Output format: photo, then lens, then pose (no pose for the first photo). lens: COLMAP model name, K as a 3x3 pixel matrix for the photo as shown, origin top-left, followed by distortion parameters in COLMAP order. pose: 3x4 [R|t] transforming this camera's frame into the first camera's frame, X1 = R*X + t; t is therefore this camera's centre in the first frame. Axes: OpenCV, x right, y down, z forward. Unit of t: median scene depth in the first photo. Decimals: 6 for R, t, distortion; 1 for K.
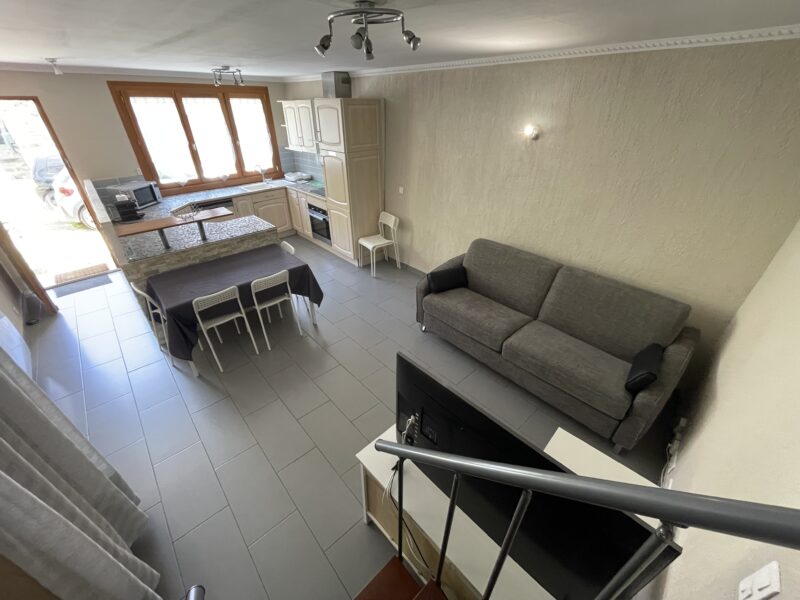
lens RADIAL K [[323.1, 0, 396.4], [0, 323.1, 305.2], [0, 0, 1]] dist [-0.000863, 0.000017]
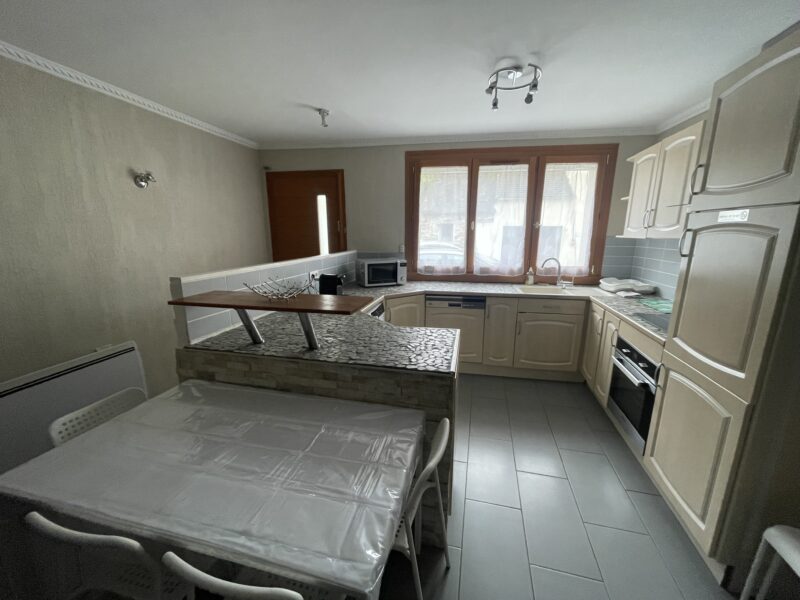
lens RADIAL K [[323.1, 0, 396.4], [0, 323.1, 305.2], [0, 0, 1]] dist [-0.000863, 0.000017]
pose [[0.550567, 0.187844, -0.813383, -0.088738], [-0.443935, 0.891039, -0.094715, -0.178502], [0.706964, 0.413236, 0.573967, 0.514952]]
